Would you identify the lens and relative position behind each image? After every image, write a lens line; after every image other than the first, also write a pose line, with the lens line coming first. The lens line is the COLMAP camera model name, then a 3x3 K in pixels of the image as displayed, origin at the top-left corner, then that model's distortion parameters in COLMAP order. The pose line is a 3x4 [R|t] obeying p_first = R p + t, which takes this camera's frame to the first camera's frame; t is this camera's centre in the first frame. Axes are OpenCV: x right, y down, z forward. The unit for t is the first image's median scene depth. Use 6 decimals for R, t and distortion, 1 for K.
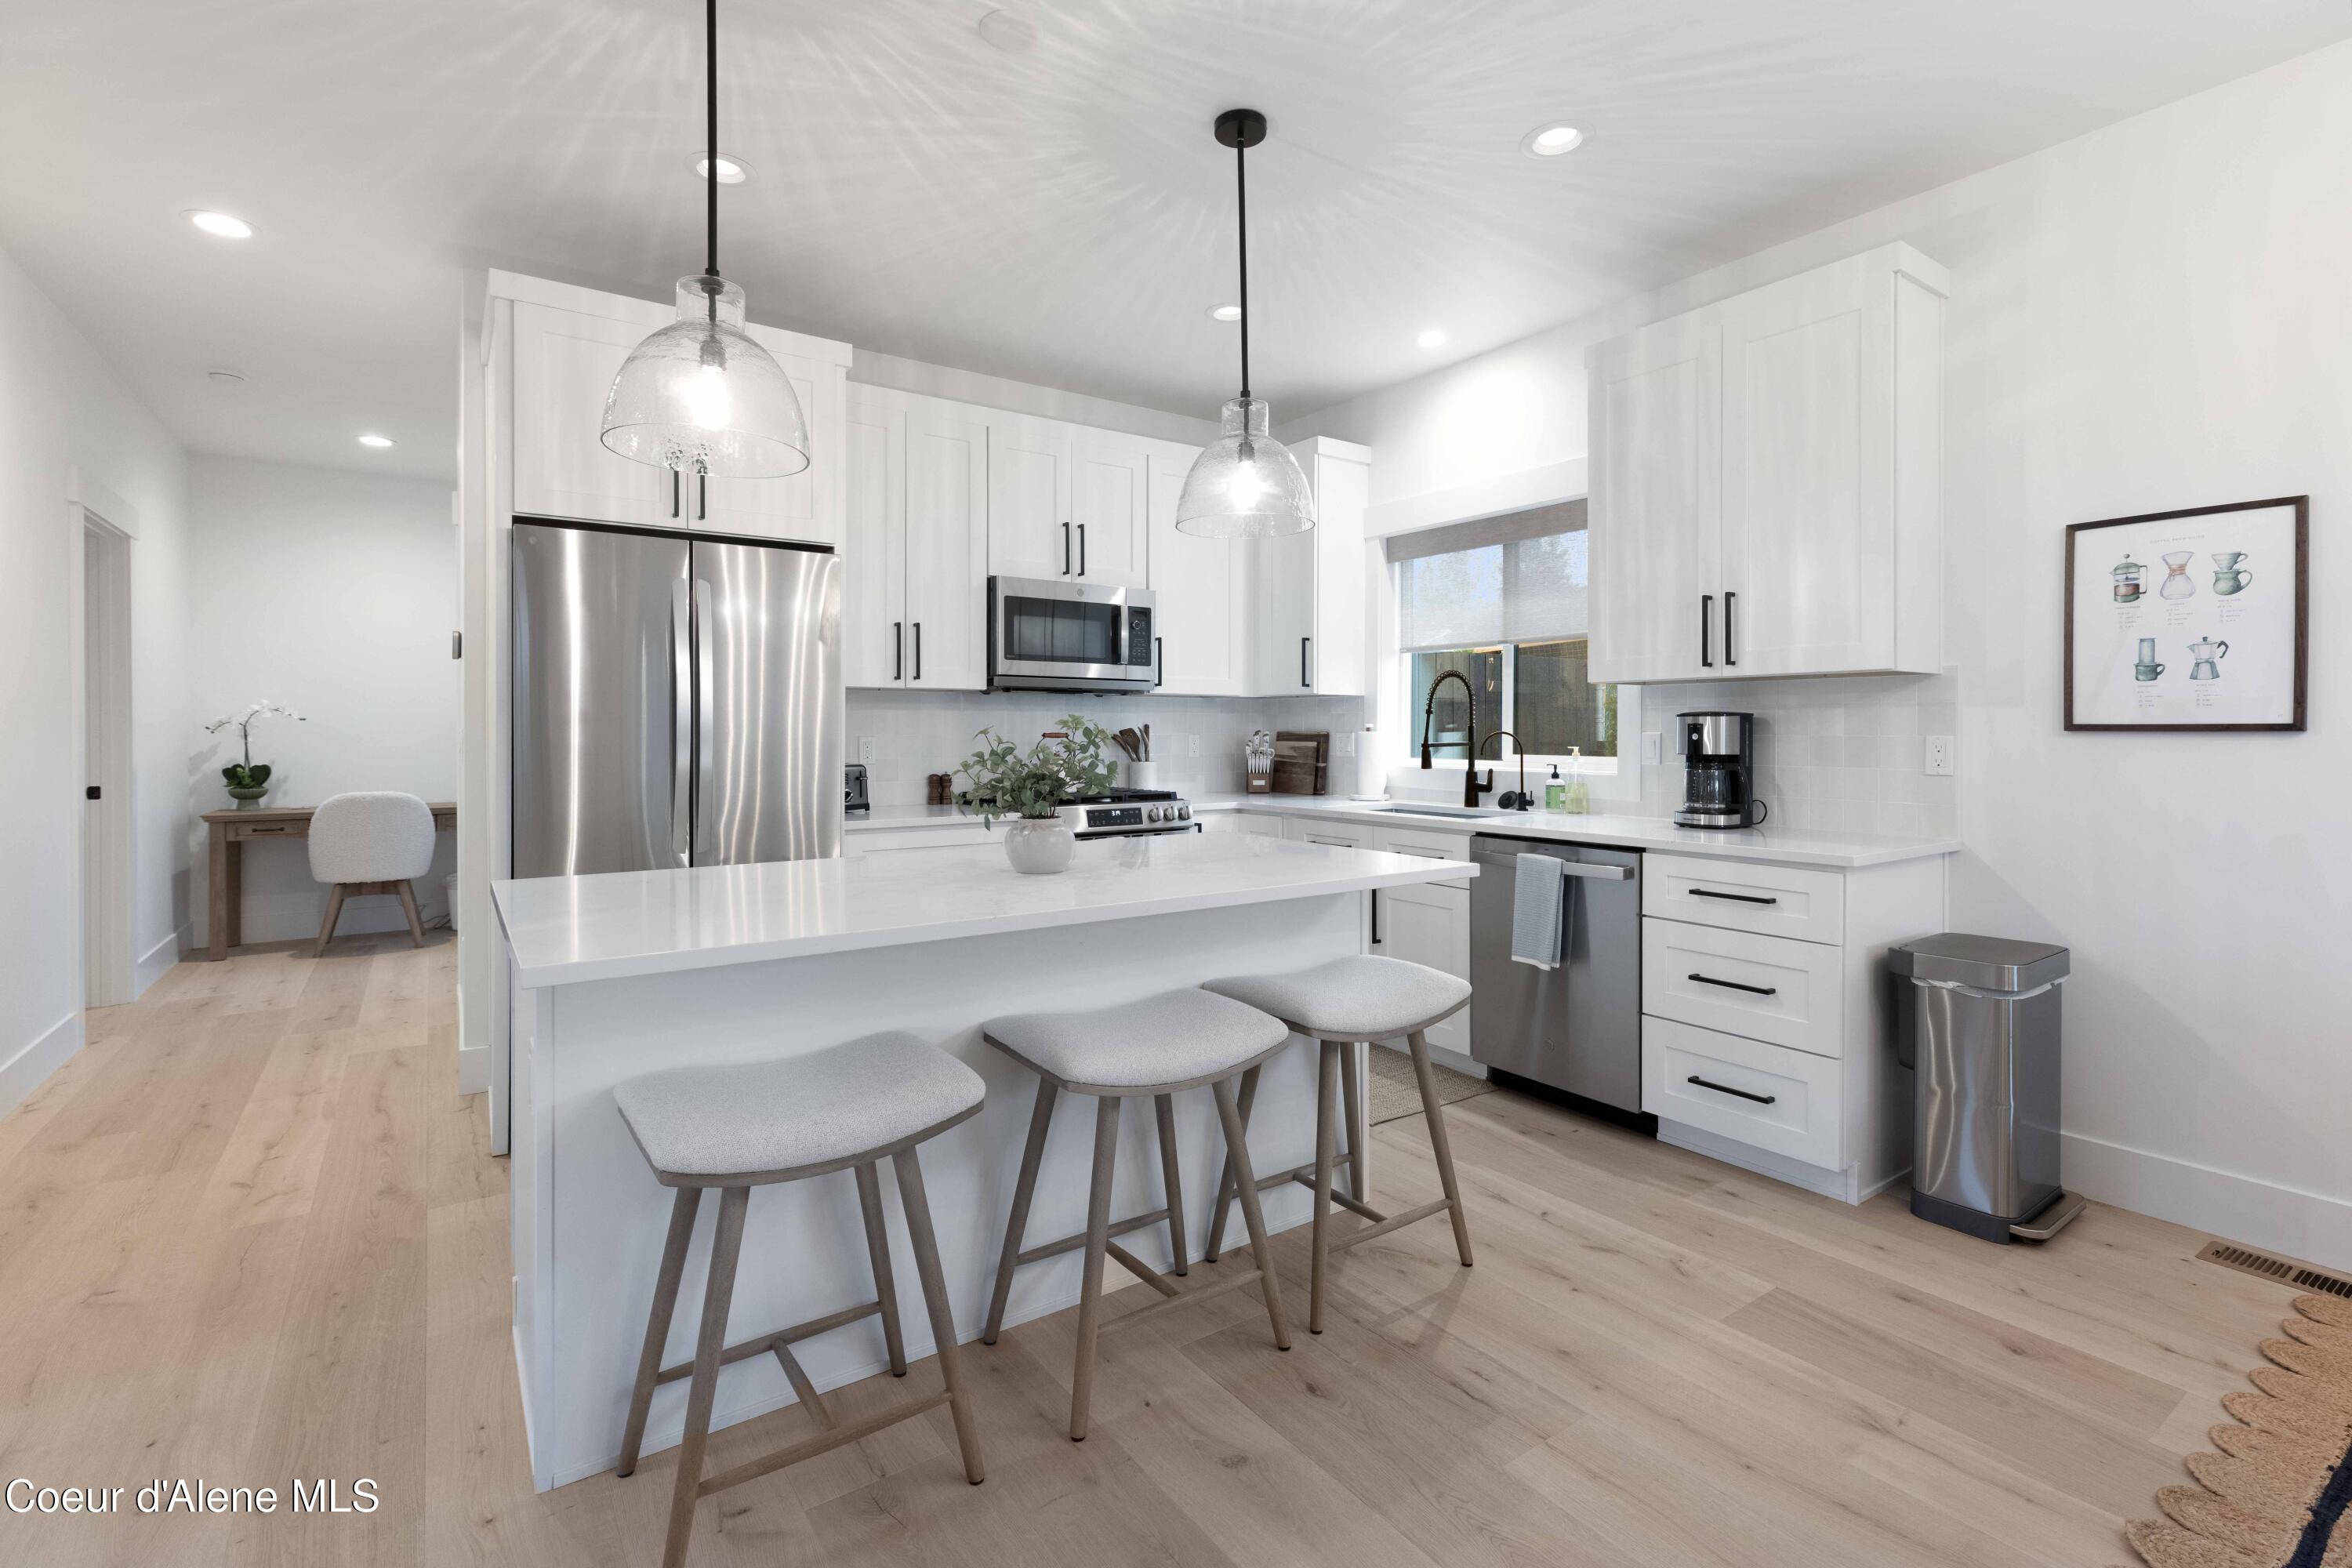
lens RADIAL K [[1065.3, 0, 1189.1], [0, 1065.3, 733.9], [0, 0, 1]] dist [0.000678, -0.000034]
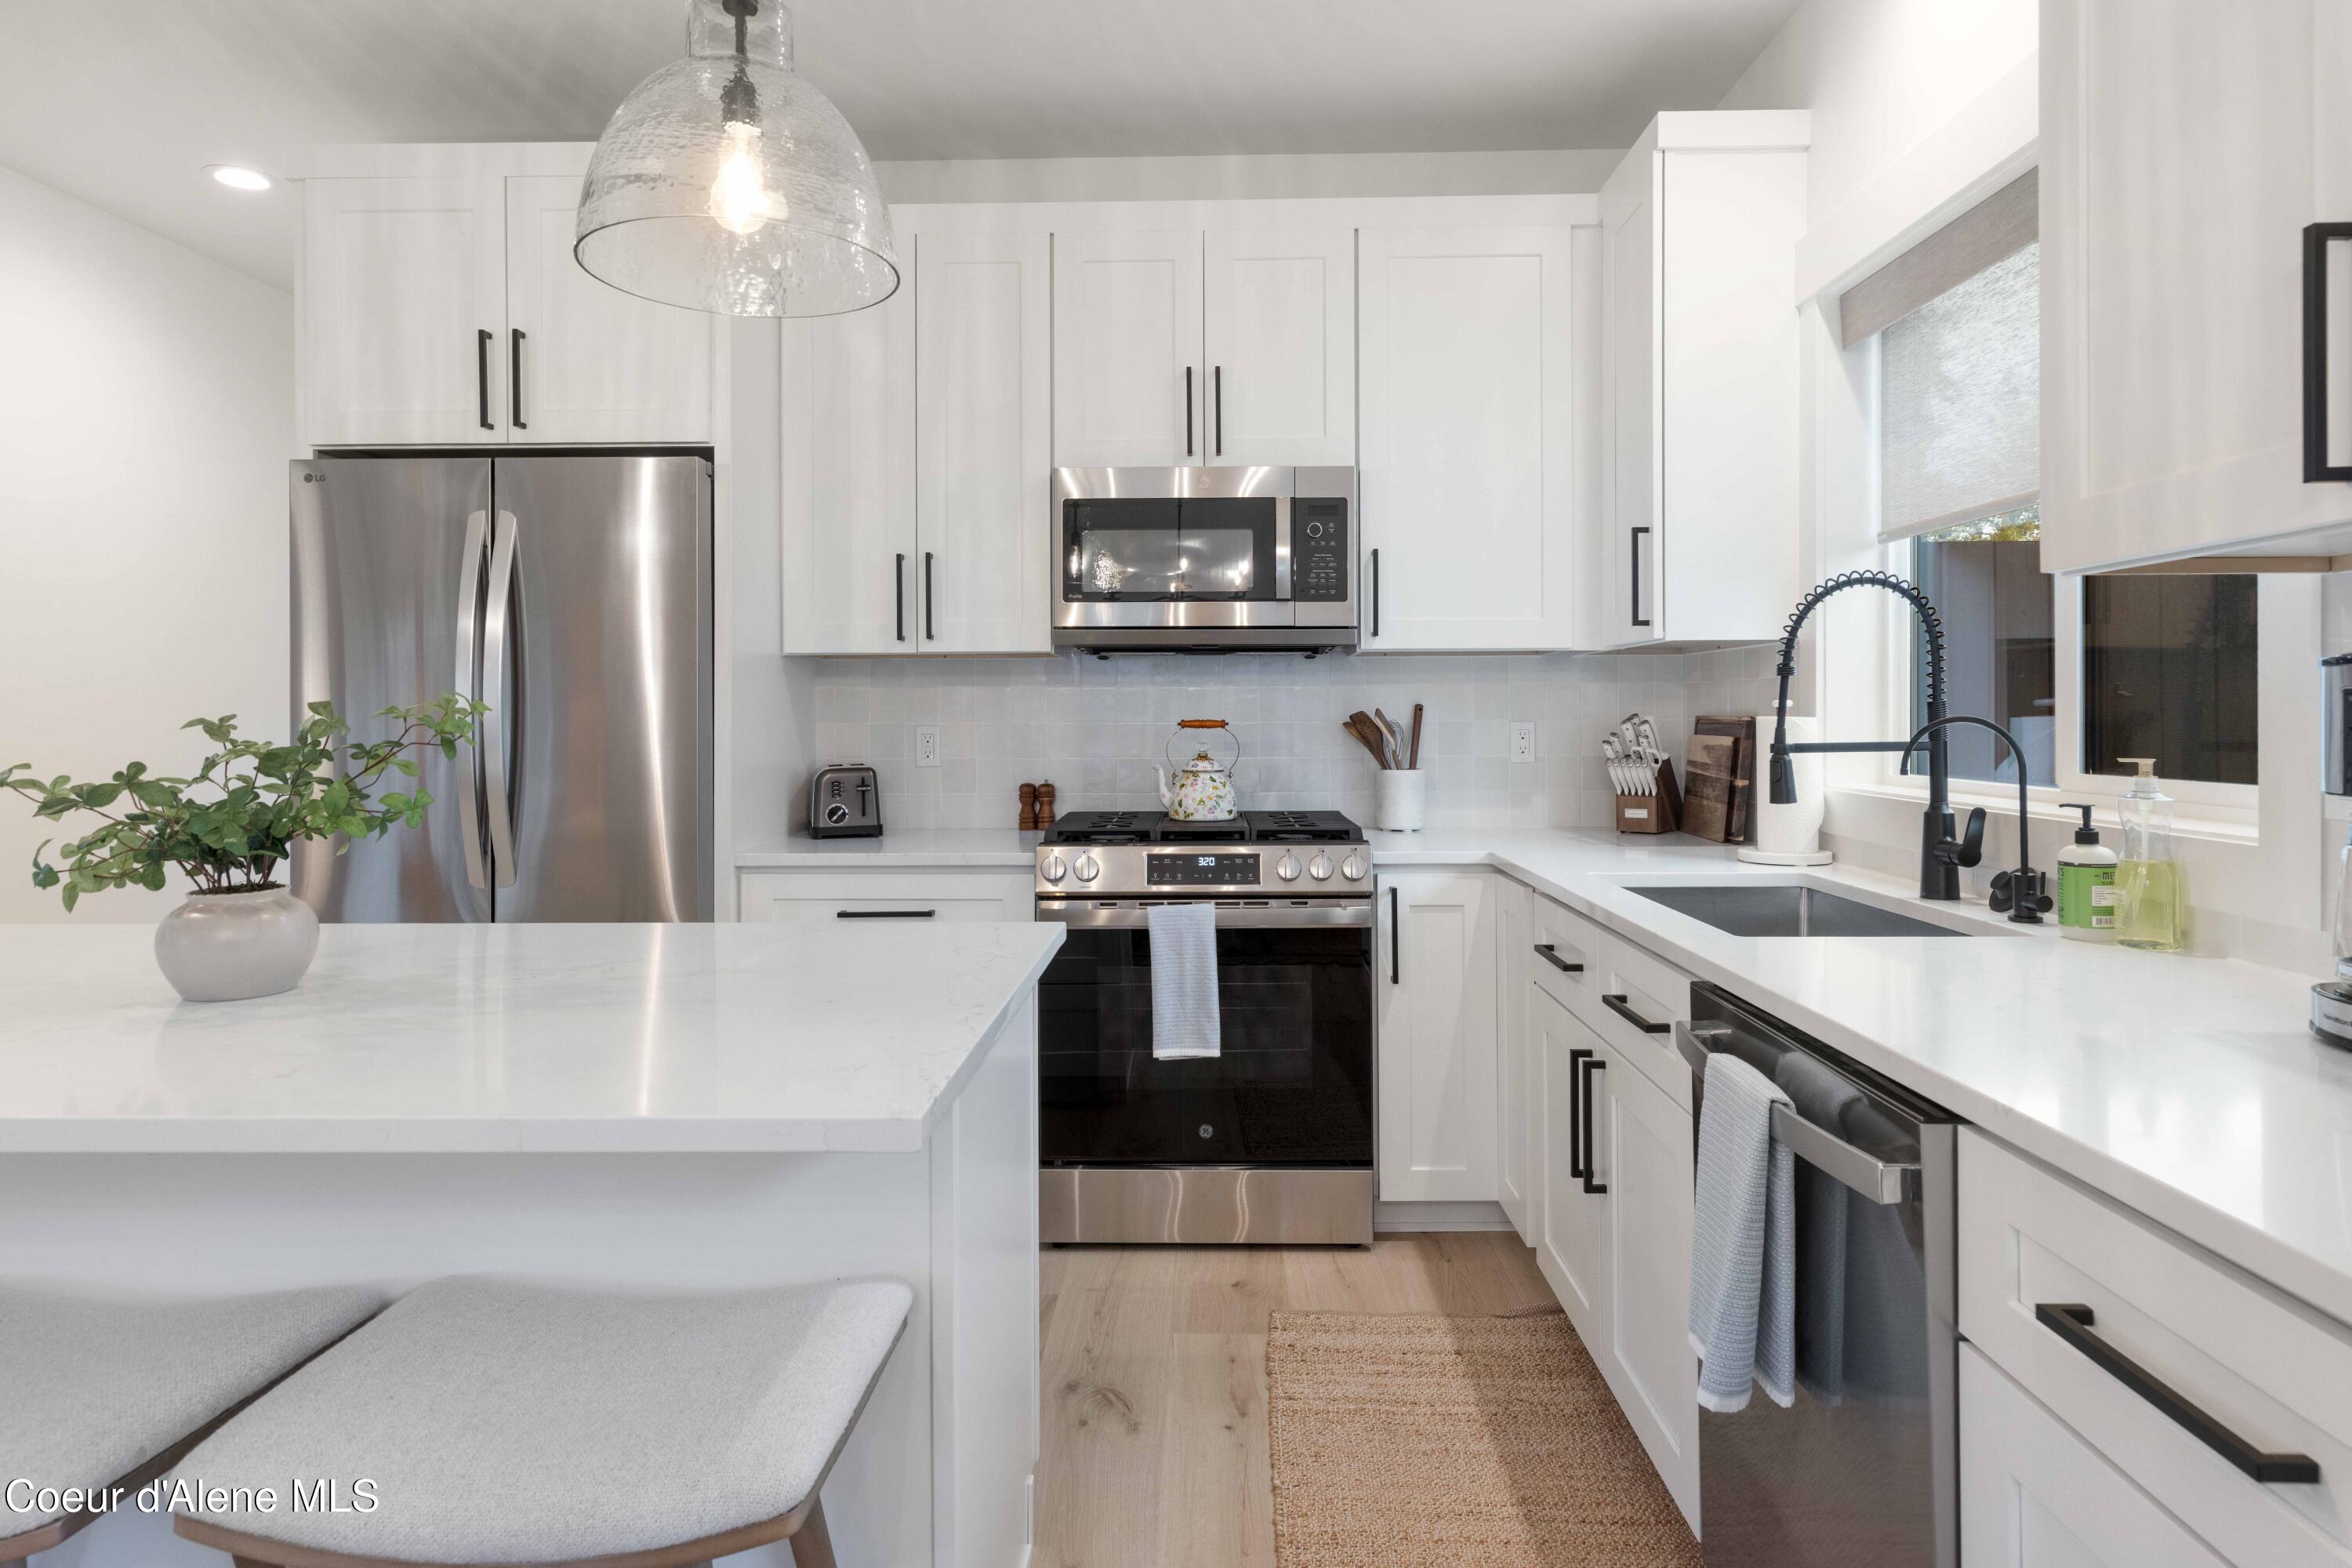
lens RADIAL K [[1331.6, 0, 1181.1], [0, 1331.6, 713.4], [0, 0, 1]] dist [0.003376, 0.000114]
pose [[0.802205, -0.005675, -0.597021, 0.324153], [0.003103, 0.999981, -0.005336, -0.000831], [0.597040, 0.002428, 0.802208, 0.397979]]
